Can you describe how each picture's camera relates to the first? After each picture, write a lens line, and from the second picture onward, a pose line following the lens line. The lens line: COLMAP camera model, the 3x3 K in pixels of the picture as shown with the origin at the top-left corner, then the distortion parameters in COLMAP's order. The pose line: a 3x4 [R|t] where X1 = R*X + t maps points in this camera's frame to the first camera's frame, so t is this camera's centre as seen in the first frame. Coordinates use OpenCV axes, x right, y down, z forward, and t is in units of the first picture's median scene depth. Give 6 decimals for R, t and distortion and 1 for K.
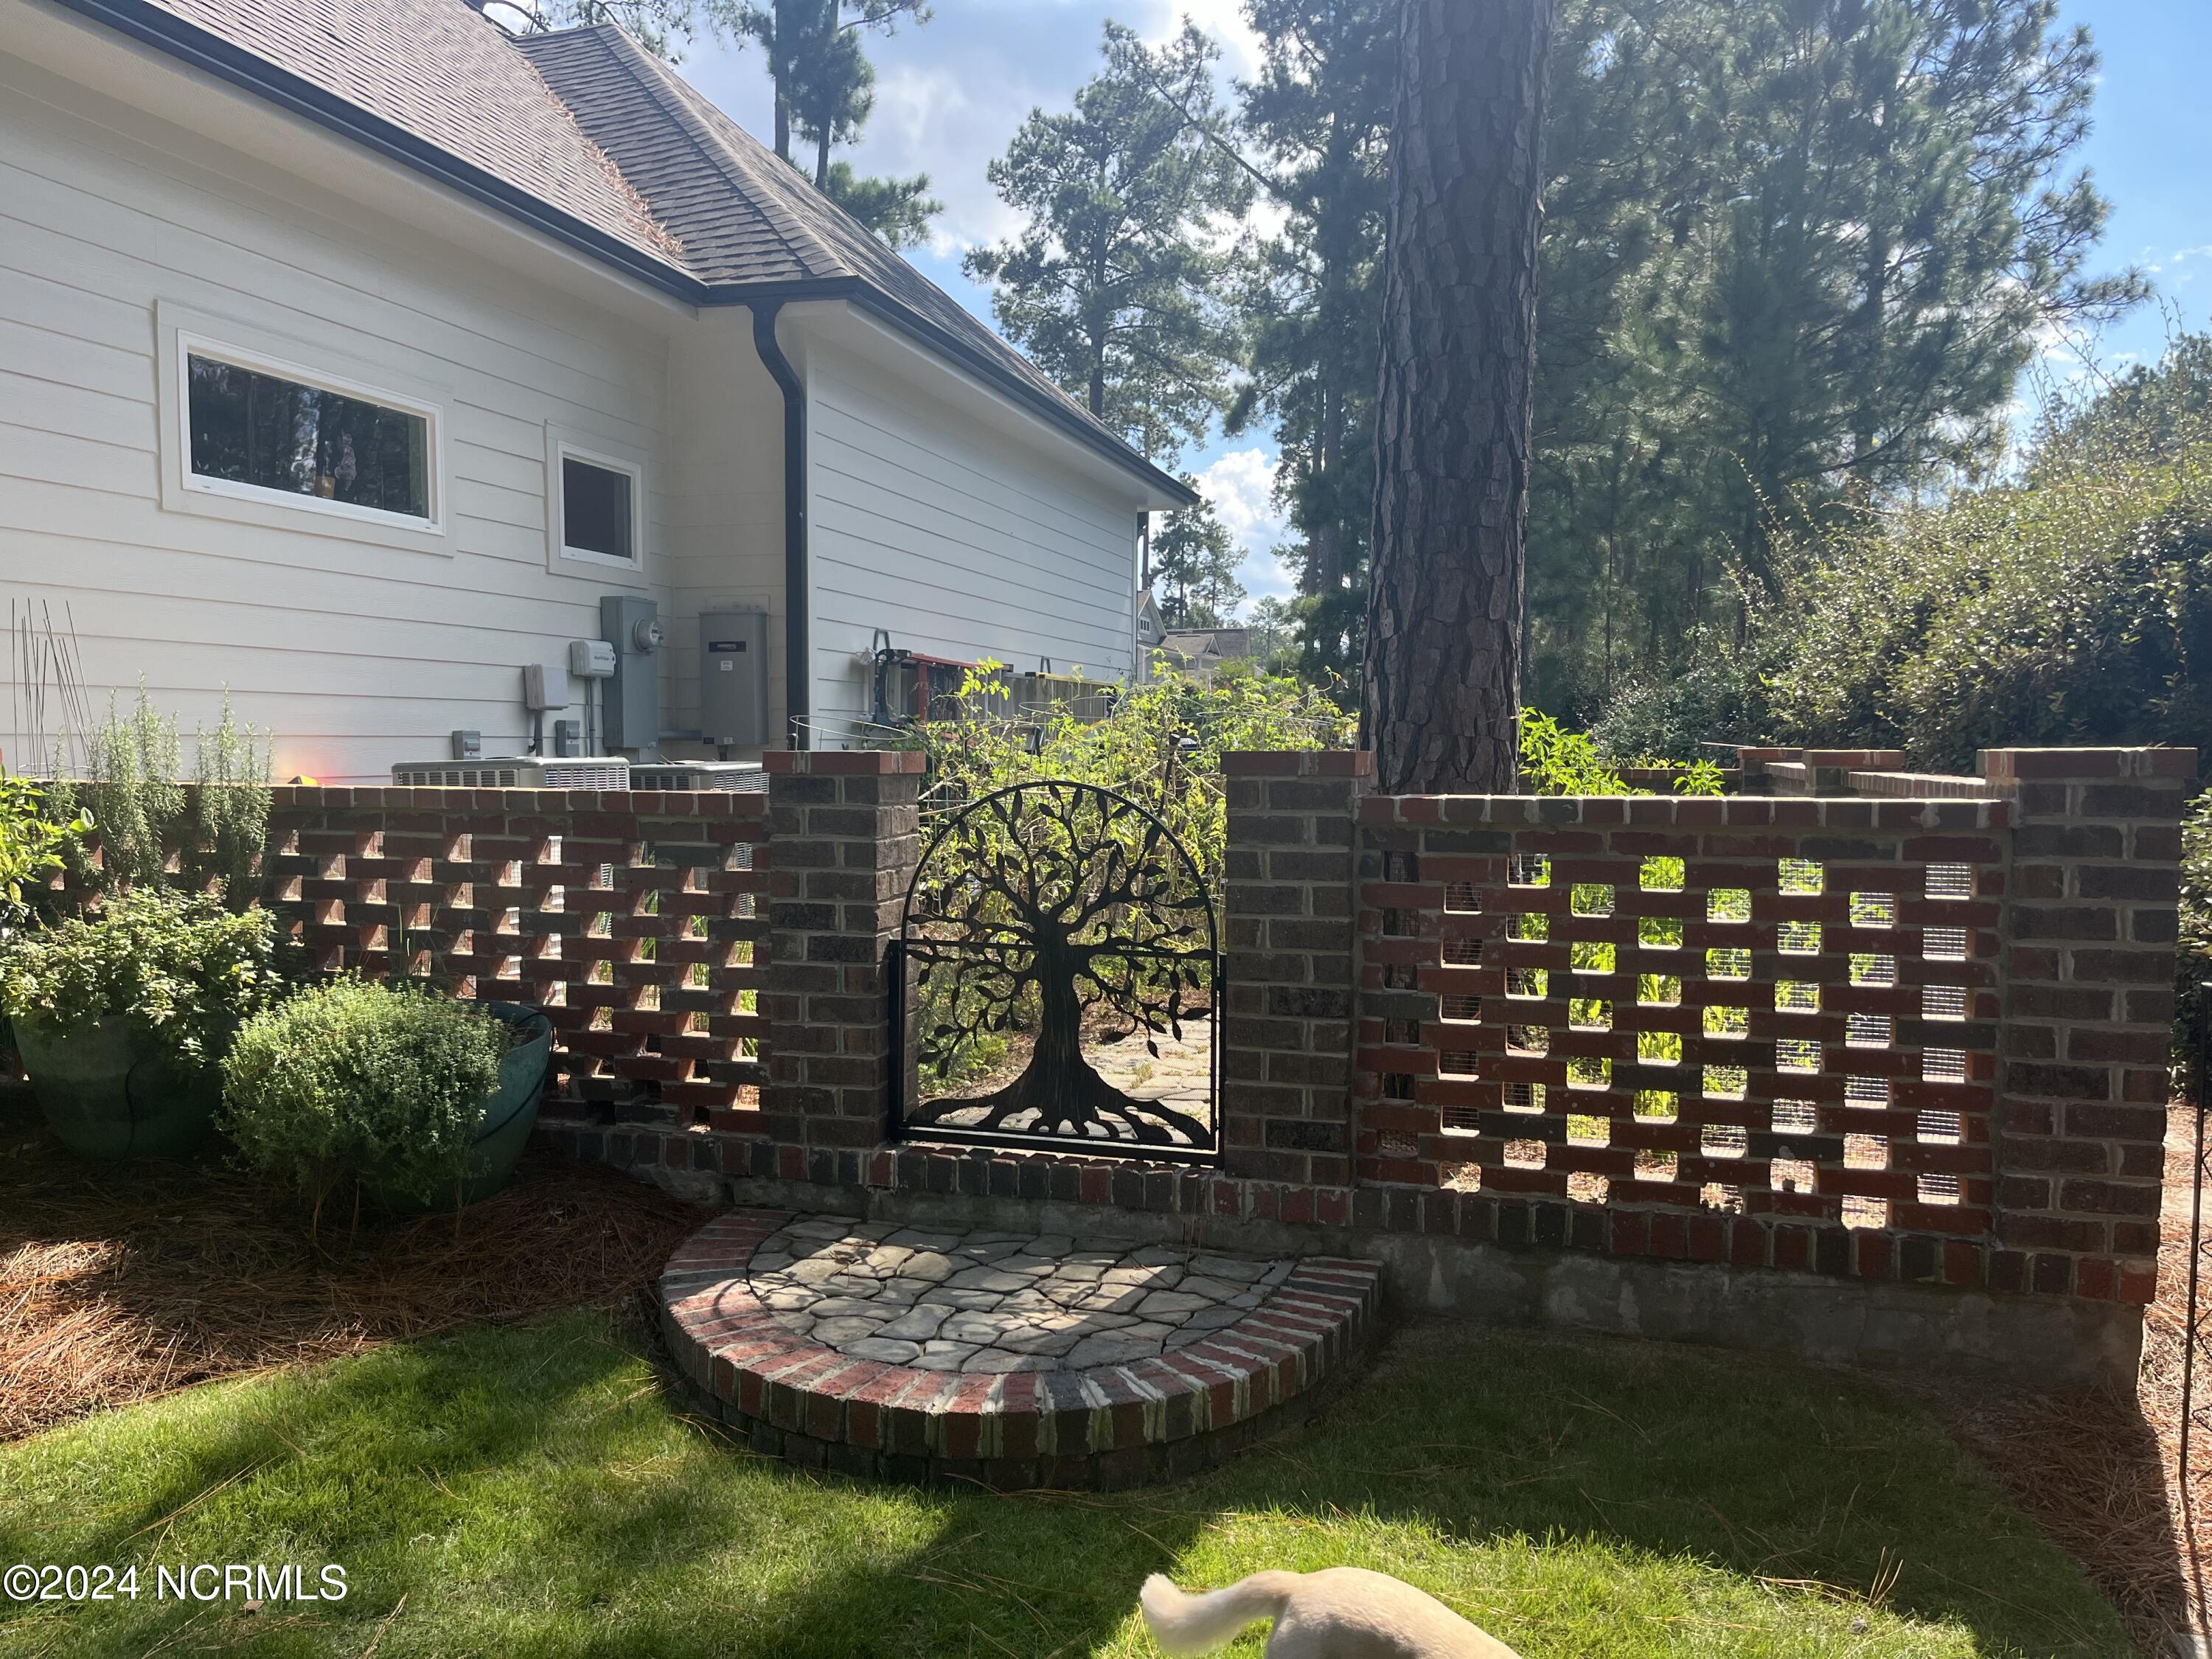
lens RADIAL K [[1640.6, 0, 1106.0], [0, 1640.6, 829.5], [0, 0, 1]] dist [0.114693, -0.157285]
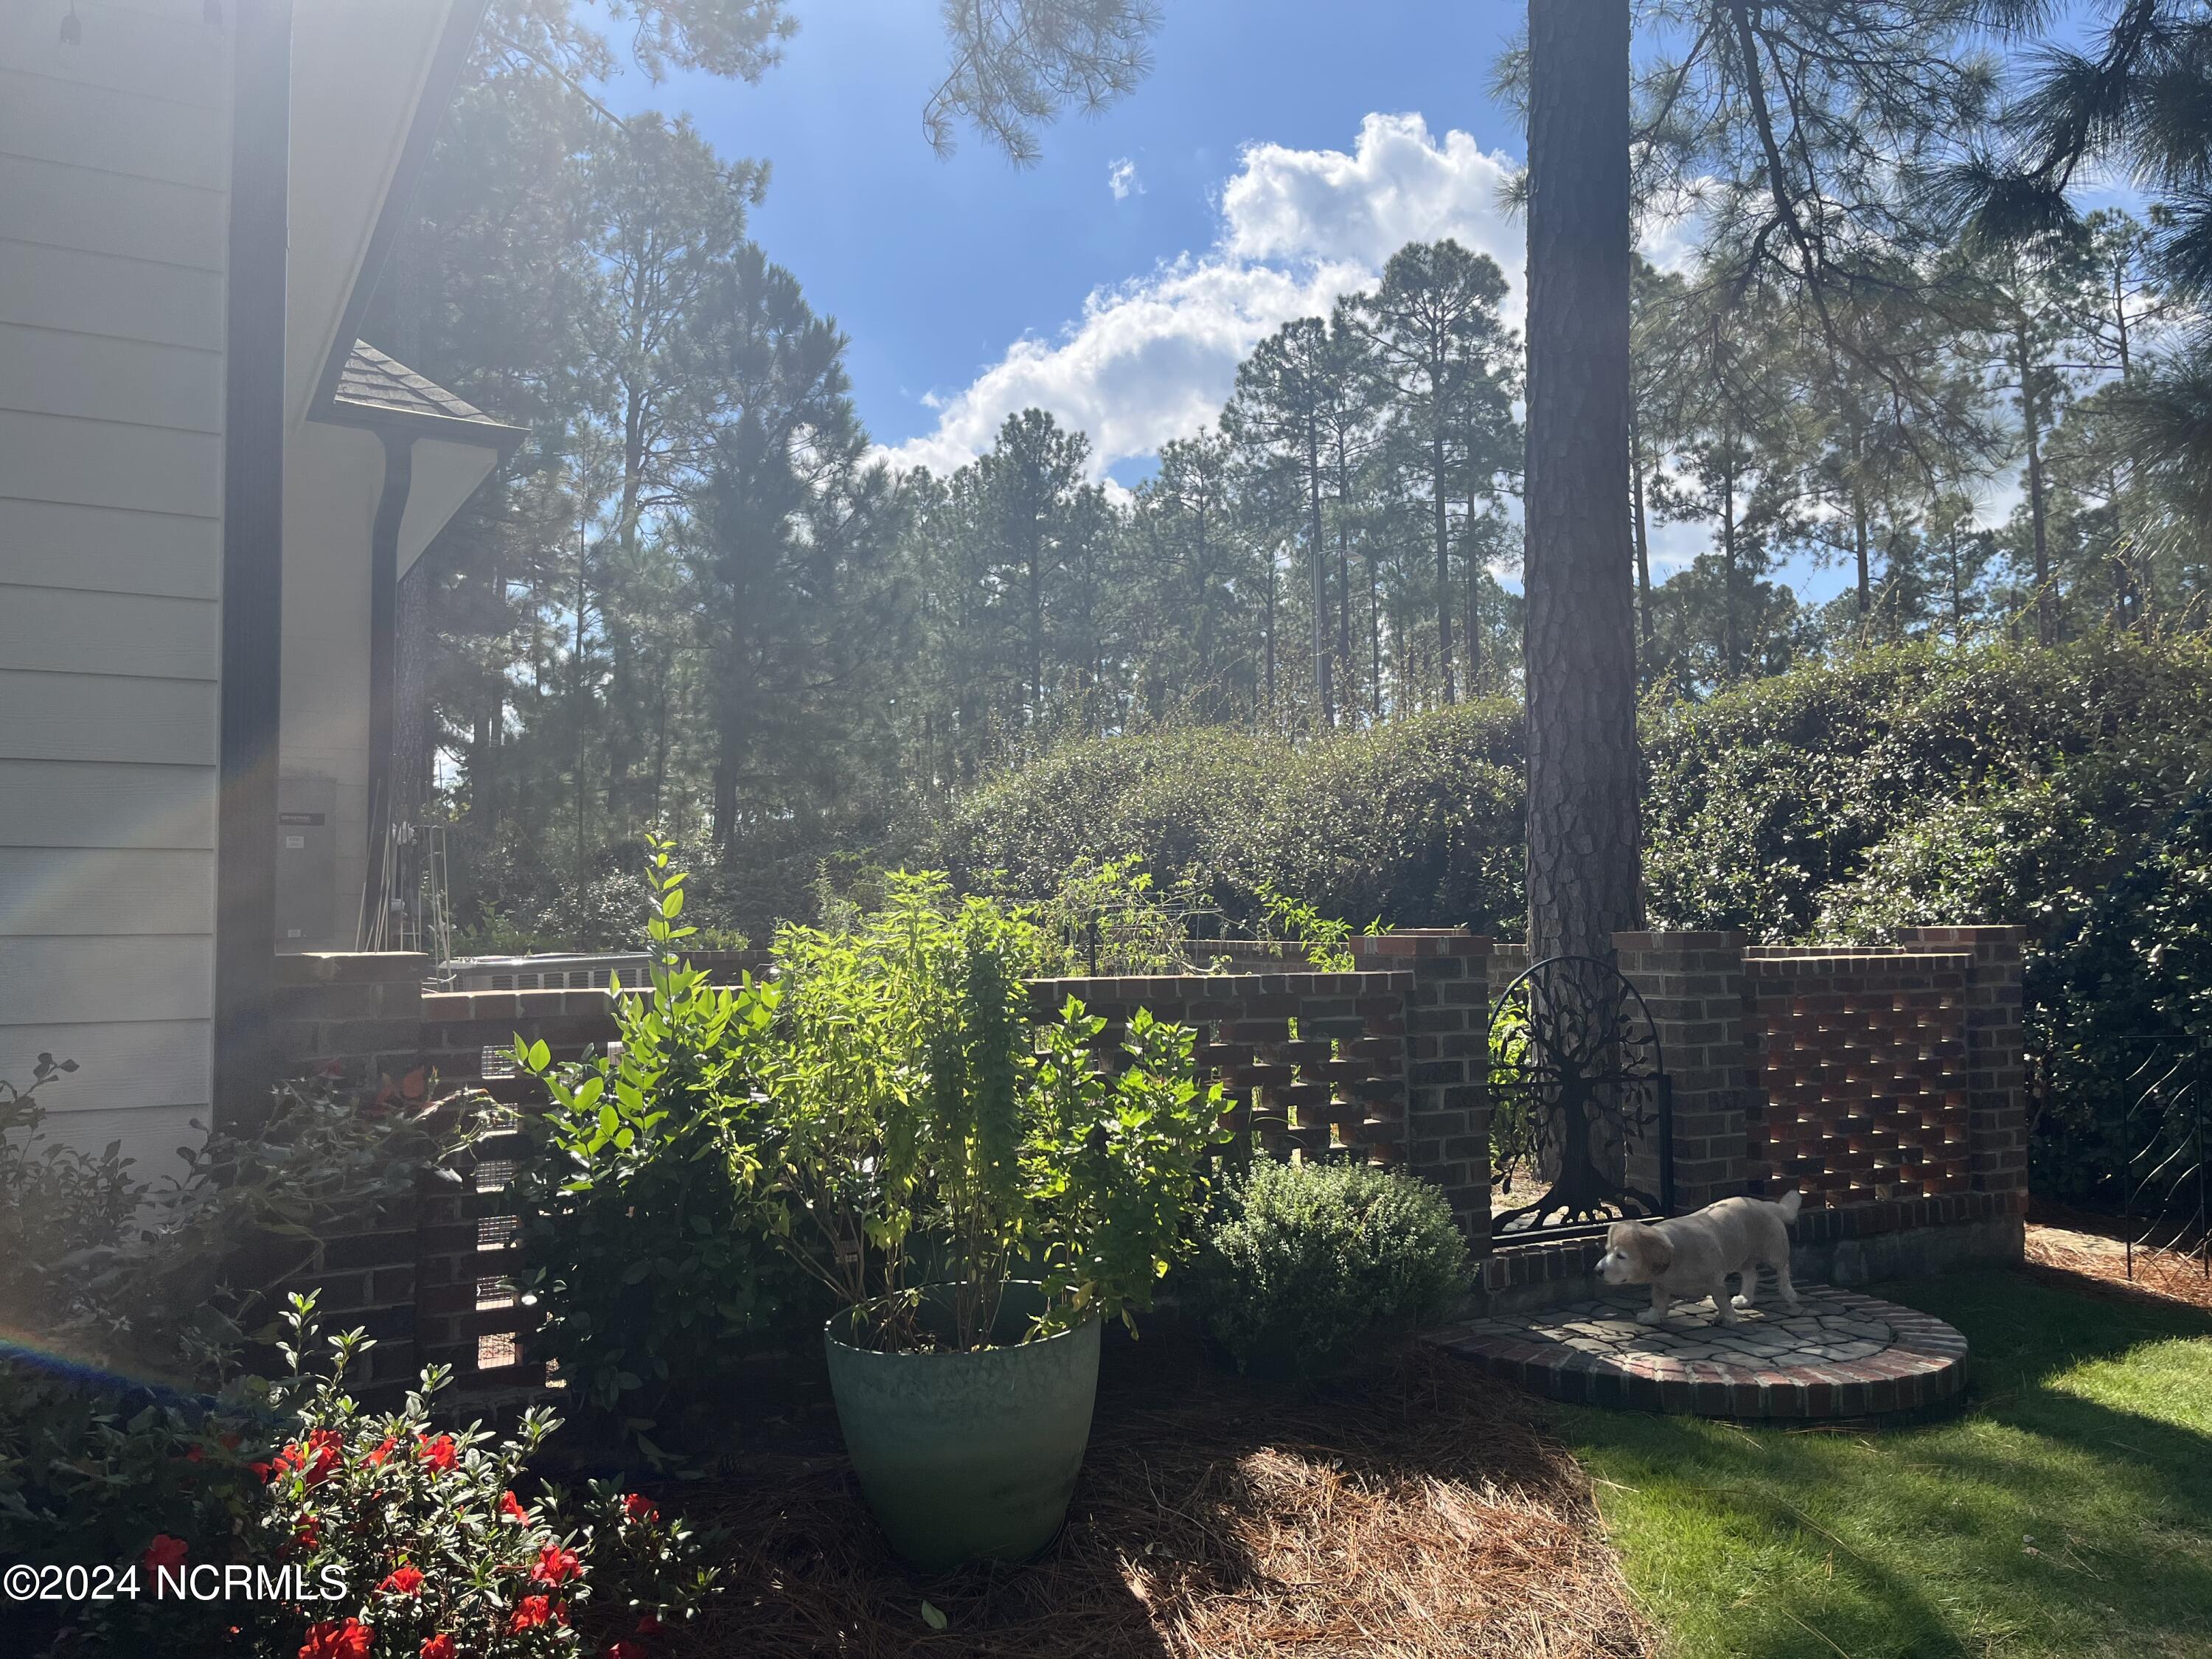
lens RADIAL K [[1640.6, 0, 1106.0], [0, 1640.6, 829.5], [0, 0, 1]] dist [0.114693, -0.157285]
pose [[0.726363, 0.024178, 0.686886, -1.237194], [0.046250, 0.995397, -0.083945, -0.037566], [-0.685753, 0.092743, 0.721901, 0.258597]]
